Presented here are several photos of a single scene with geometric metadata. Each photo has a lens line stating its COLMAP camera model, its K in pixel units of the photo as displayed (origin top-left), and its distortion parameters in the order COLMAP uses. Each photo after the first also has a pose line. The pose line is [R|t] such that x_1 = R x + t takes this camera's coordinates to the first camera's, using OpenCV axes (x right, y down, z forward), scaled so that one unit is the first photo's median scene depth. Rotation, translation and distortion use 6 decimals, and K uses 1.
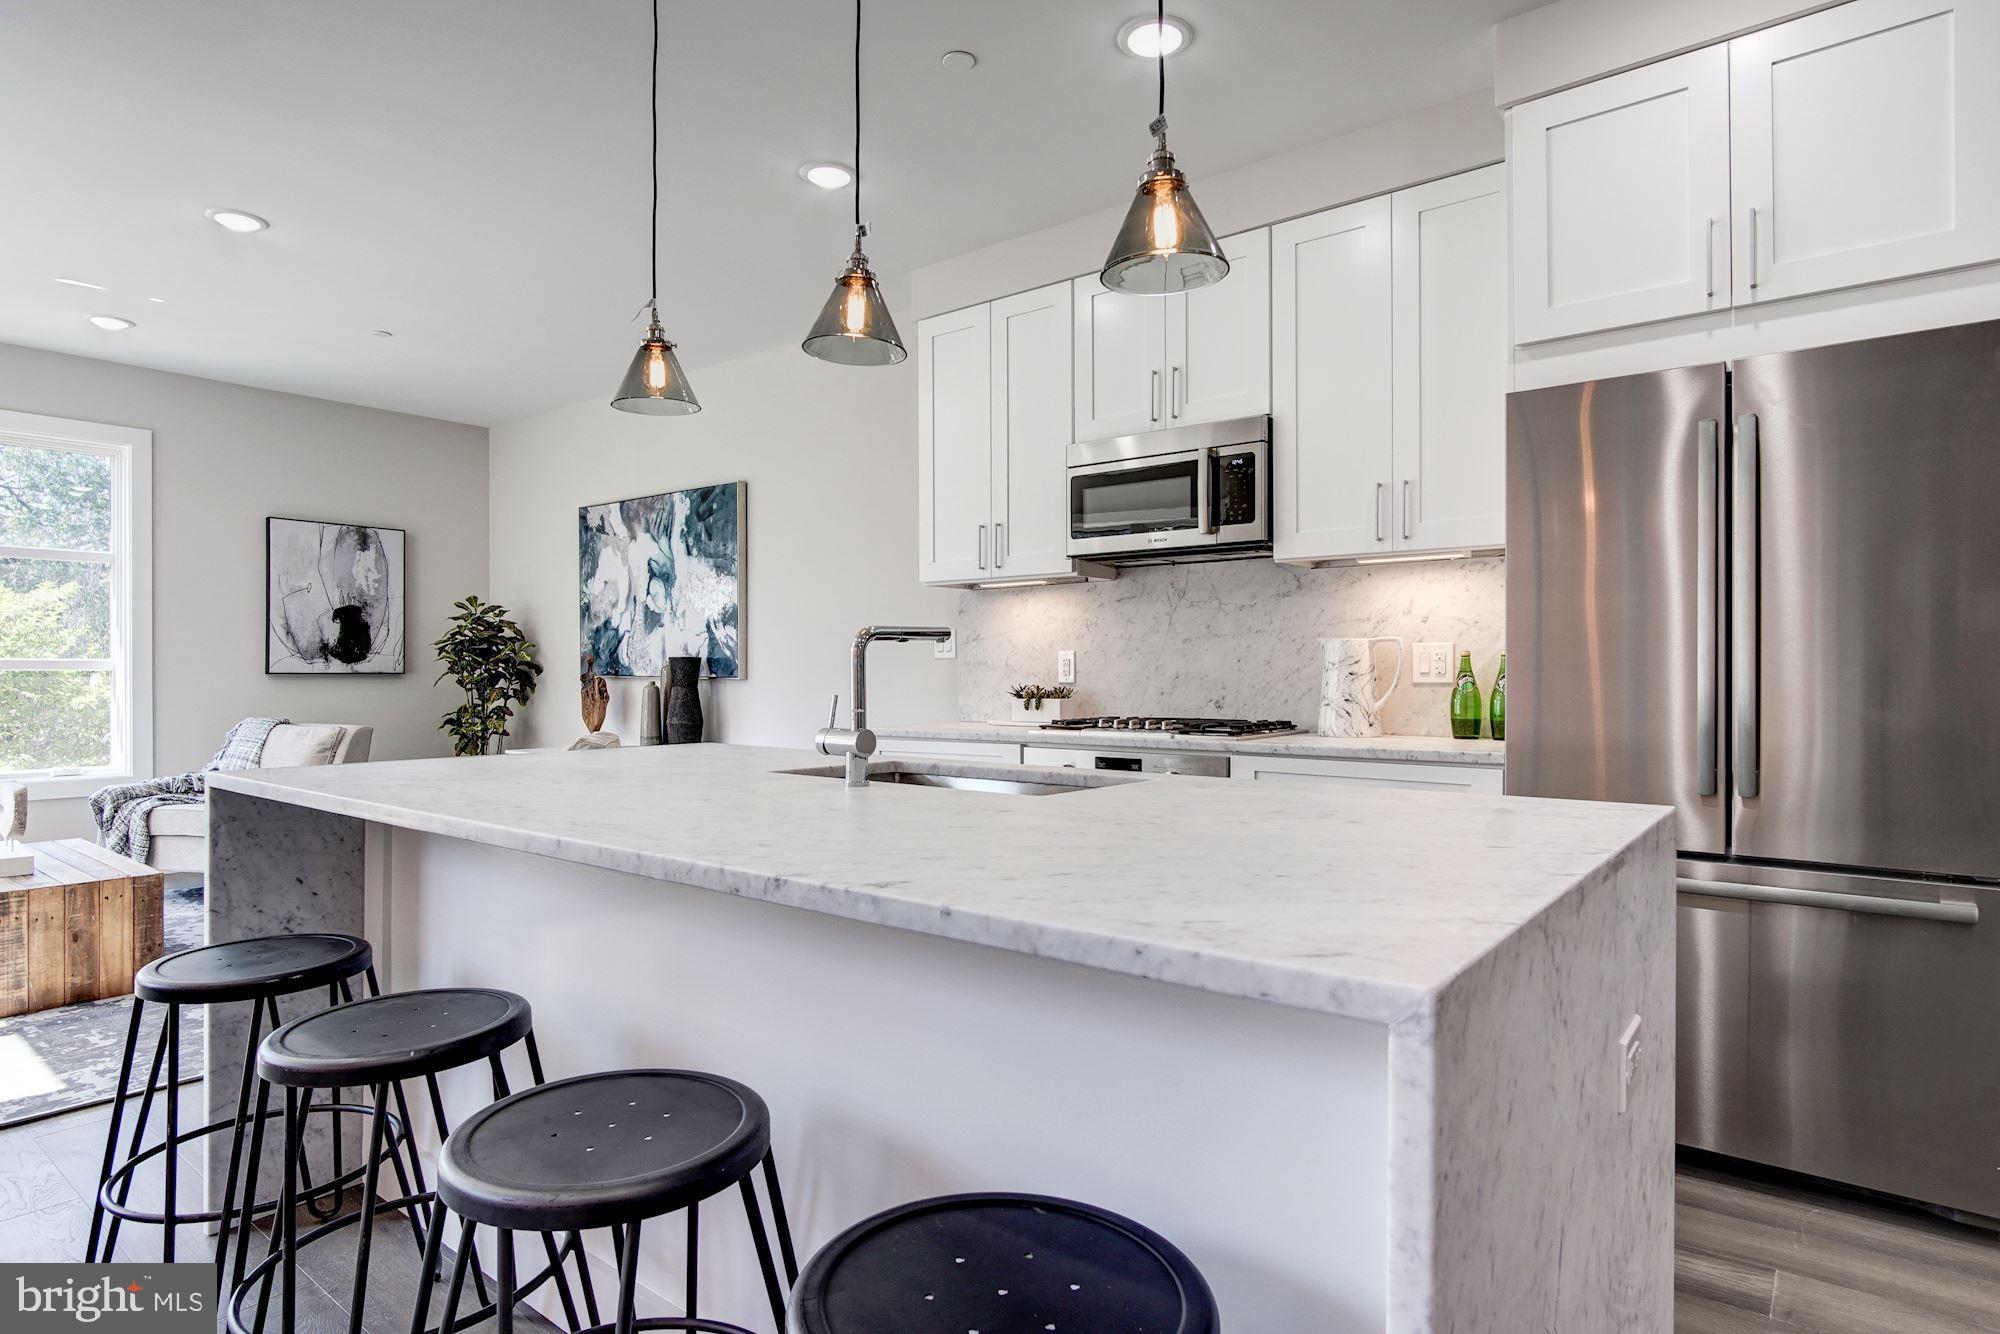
lens RADIAL K [[1077.6, 0, 997.9], [0, 1077.6, 672.1], [0, 0, 1]] dist [-0.021186, 0.006924]
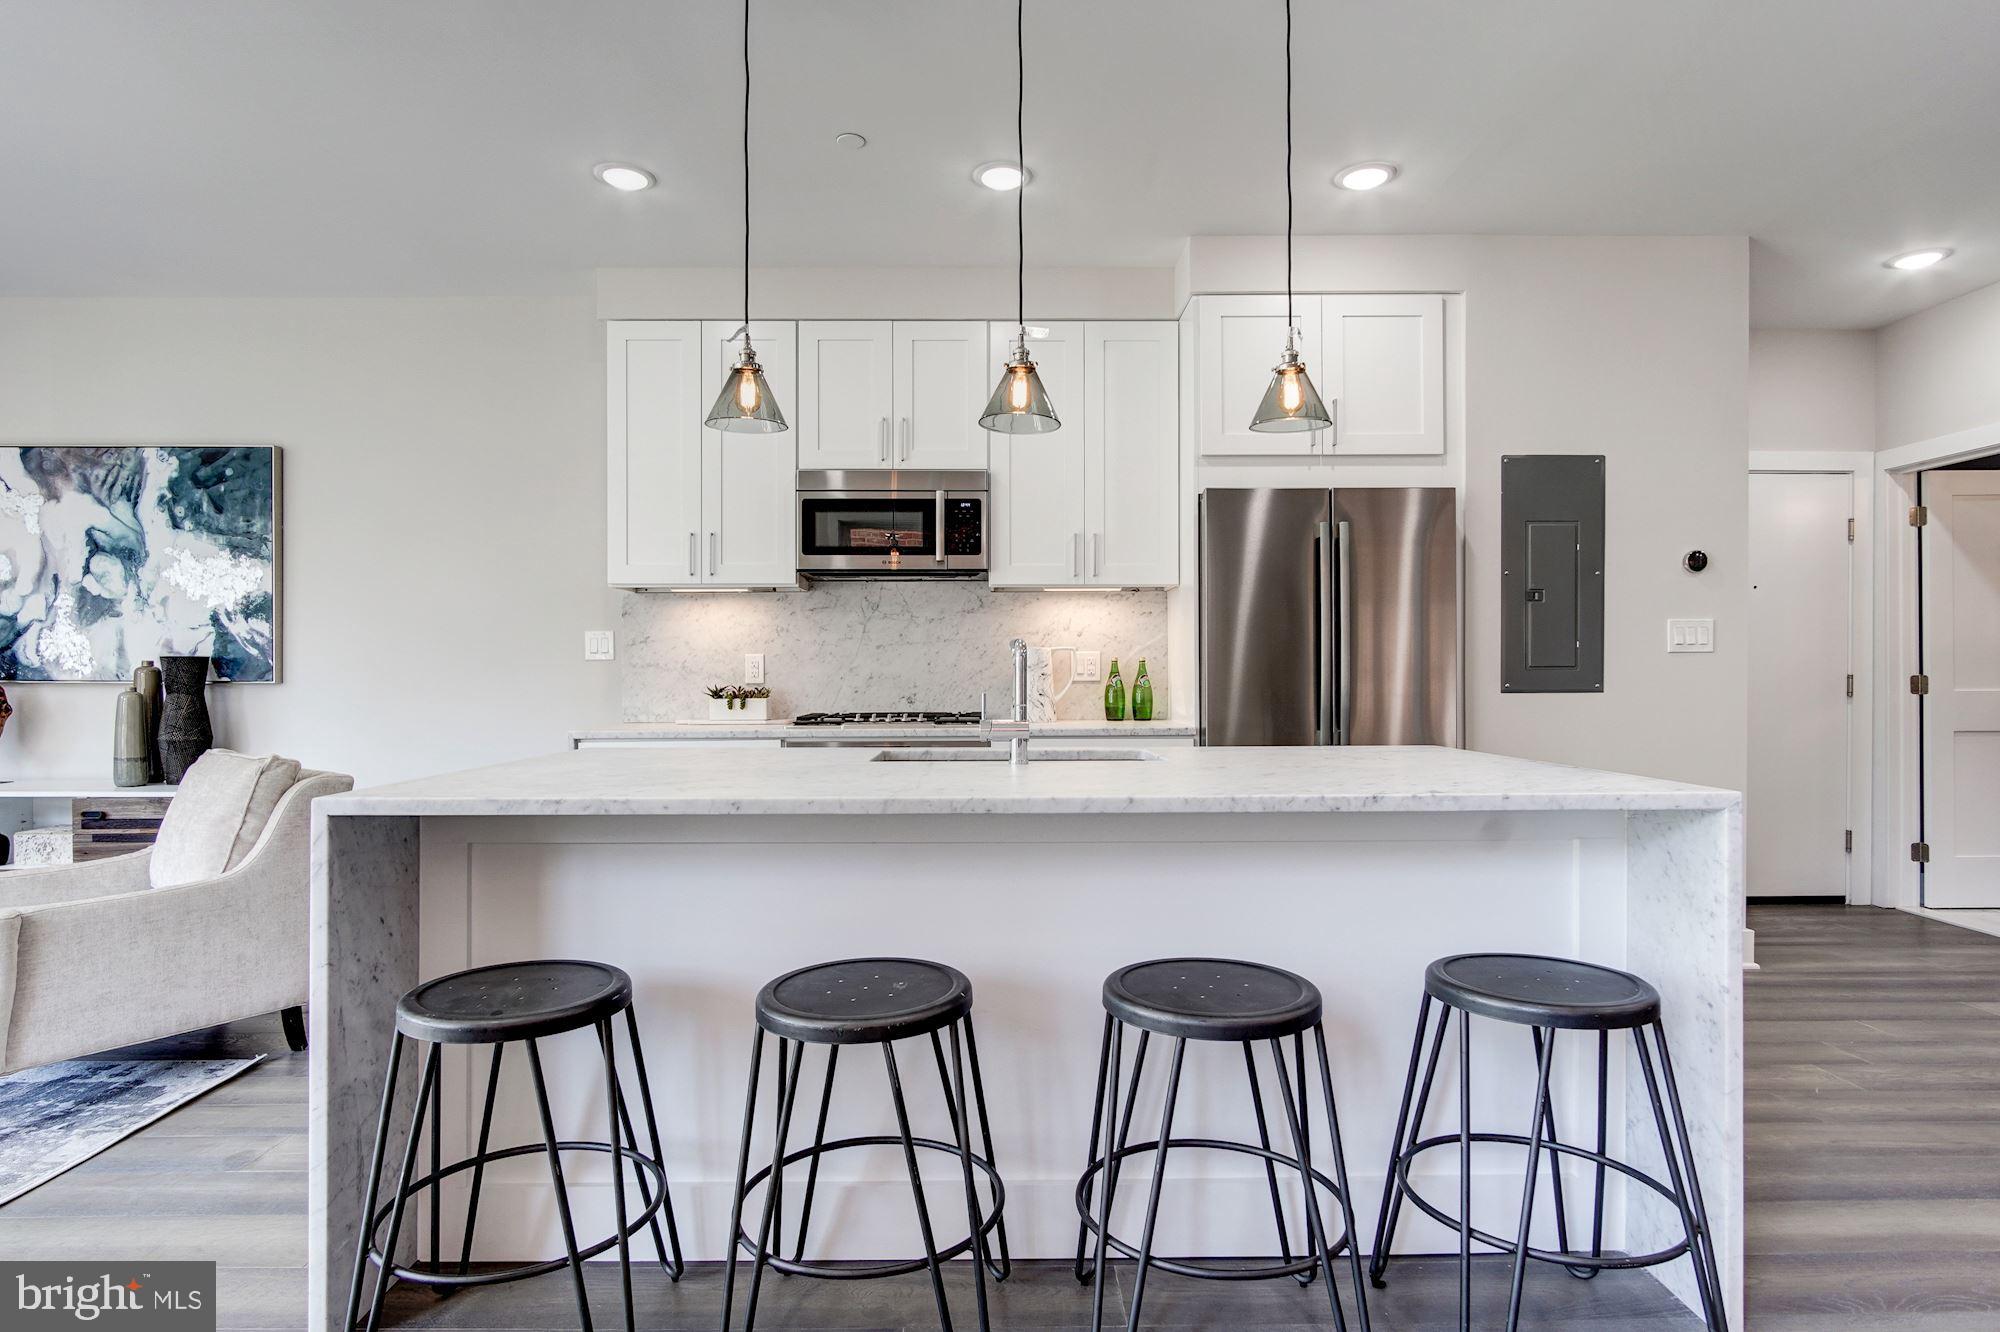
lens RADIAL K [[1077.6, 0, 993.1], [0, 1077.6, 671.1], [0, 0, 1]] dist [-0.021186, 0.006924]
pose [[0.781709, -0.002211, 0.623639, -0.843667], [0.002256, 0.999997, 0.000717, -0.006046], [-0.623639, 0.000846, 0.781712, 0.016775]]
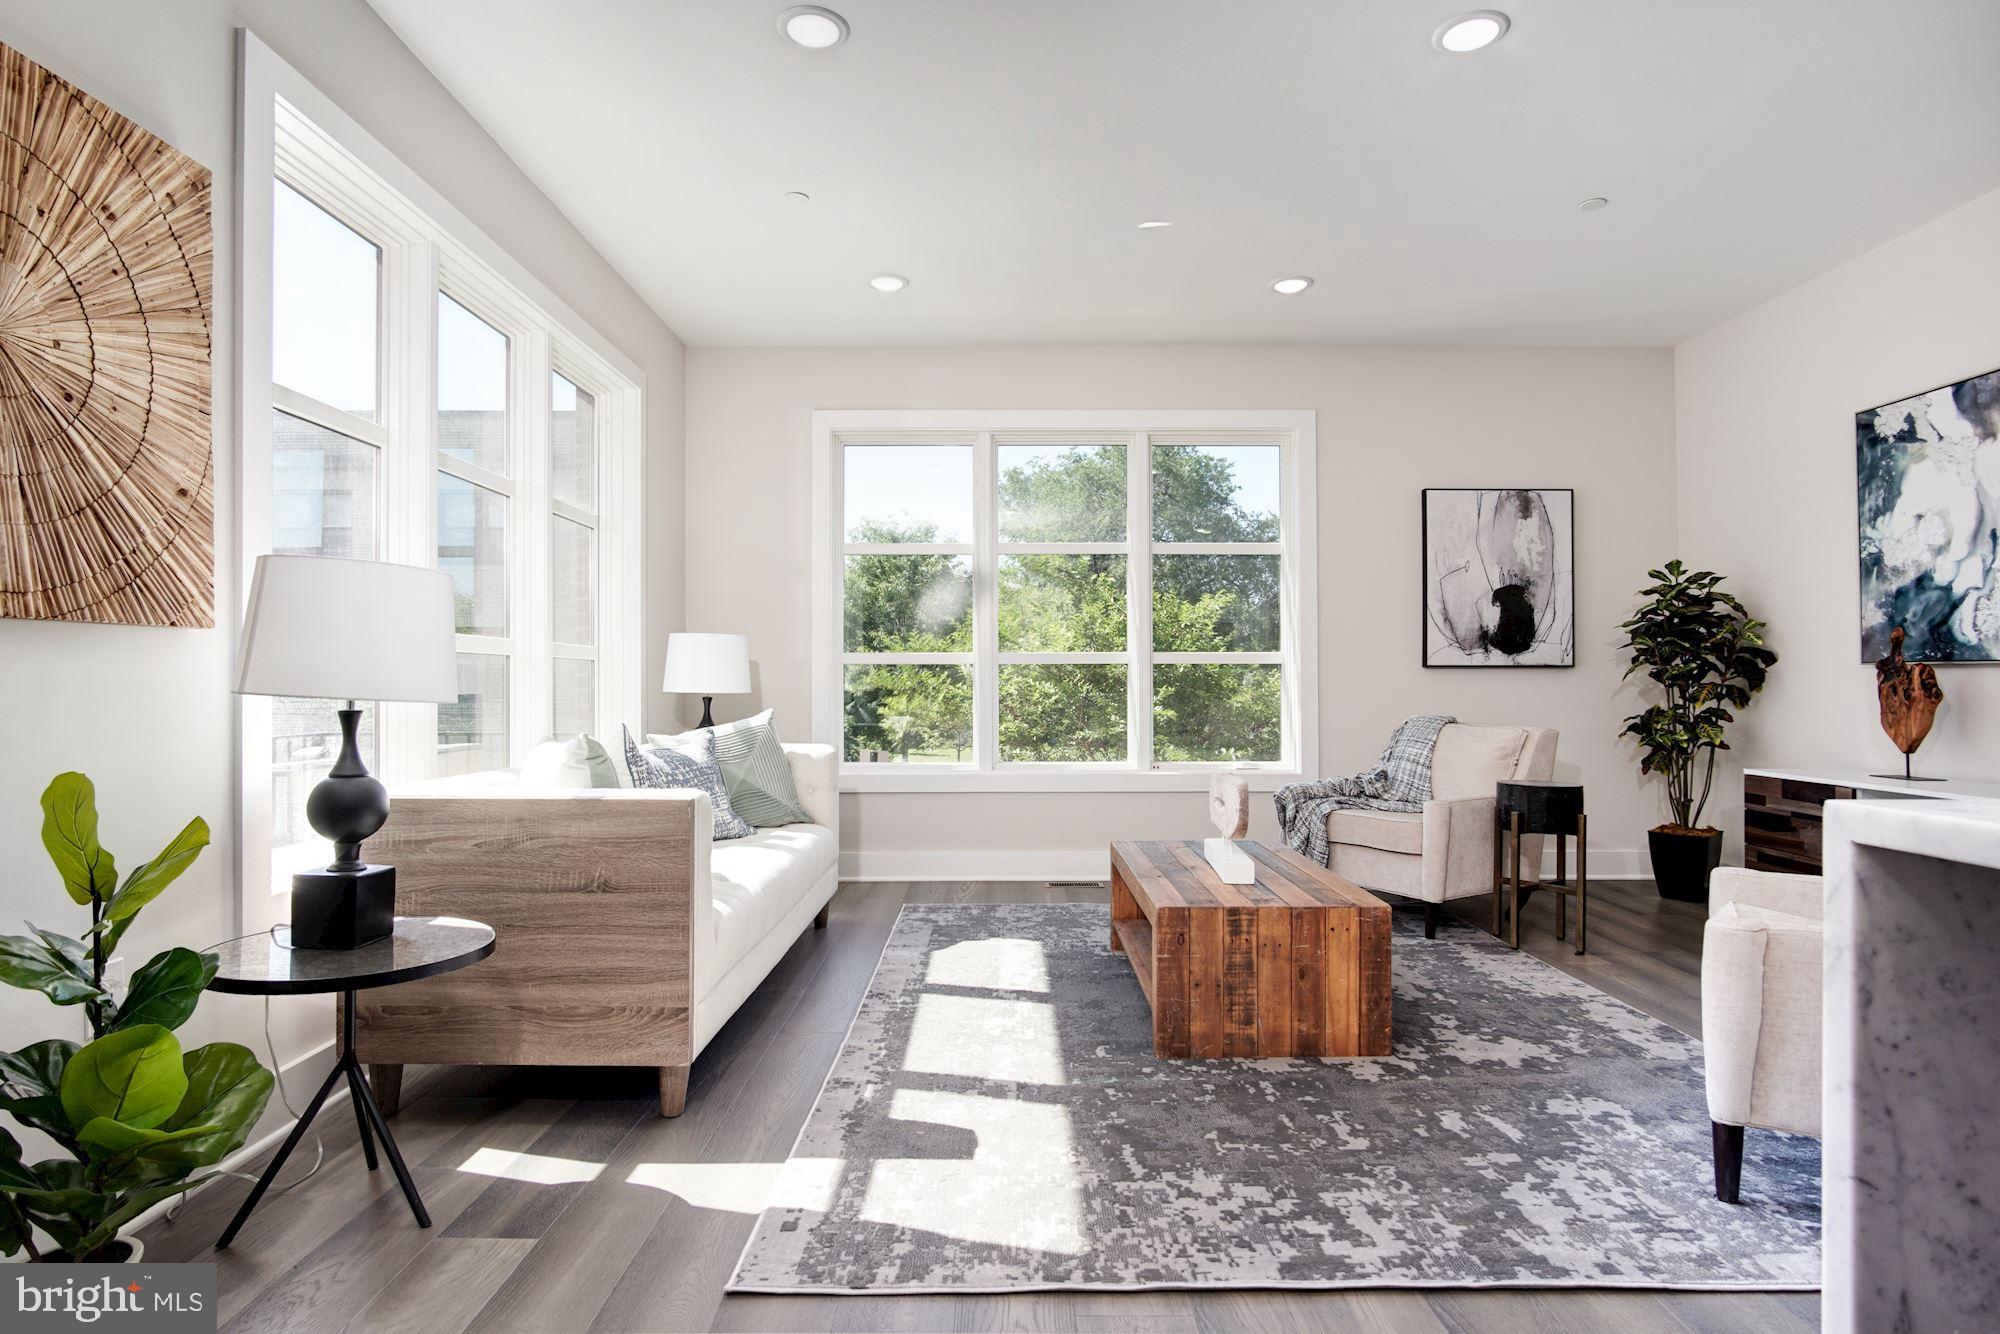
lens RADIAL K [[1077.6, 0, 995.4], [0, 1077.6, 672.2], [0, 0, 1]] dist [-0.021186, 0.006924]
pose [[0.617842, -0.008848, -0.786252, -0.623966], [-0.000850, 0.999929, -0.011921, 0.052014], [0.786302, 0.008033, 0.617790, 0.529379]]
